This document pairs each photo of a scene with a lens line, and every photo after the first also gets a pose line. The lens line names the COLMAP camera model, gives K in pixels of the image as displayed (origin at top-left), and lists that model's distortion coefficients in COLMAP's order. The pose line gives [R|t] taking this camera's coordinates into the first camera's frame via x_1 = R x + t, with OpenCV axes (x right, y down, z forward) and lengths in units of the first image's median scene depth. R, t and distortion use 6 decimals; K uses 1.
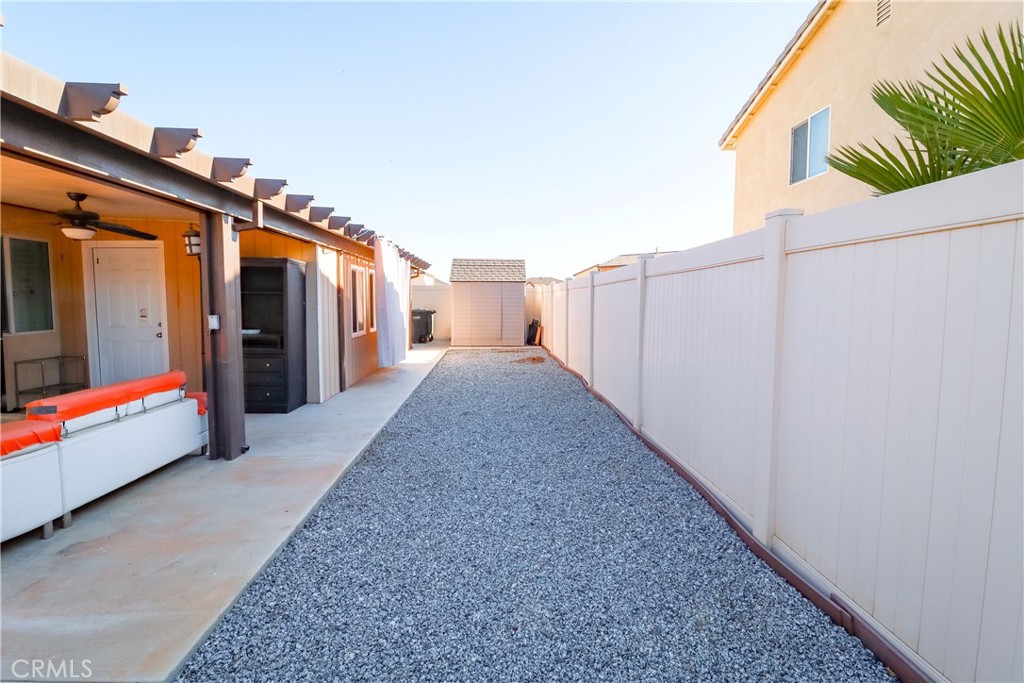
lens RADIAL K [[488.3, 0, 512.0], [0, 488.3, 341.5], [0, 0, 1]] dist [-0.000872, -0.000160]
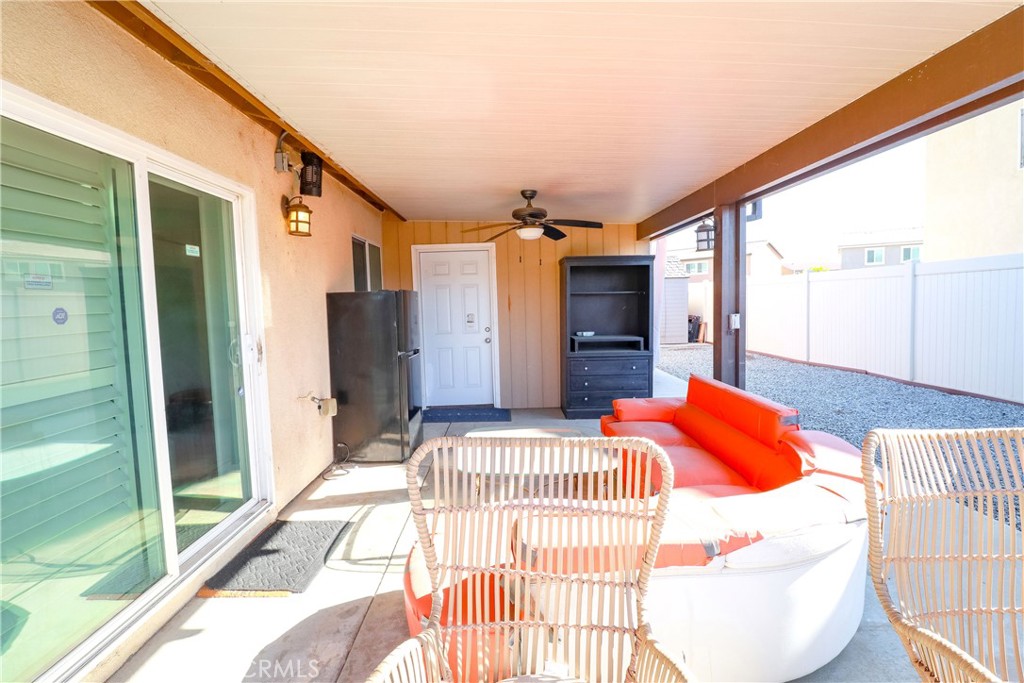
lens RADIAL K [[488.3, 0, 512.0], [0, 488.3, 341.5], [0, 0, 1]] dist [-0.000872, -0.000160]
pose [[0.999442, -0.030188, -0.014324, -0.684802], [0.030162, 0.999543, -0.002060, -0.007913], [0.014380, 0.001627, 0.999895, 0.036083]]
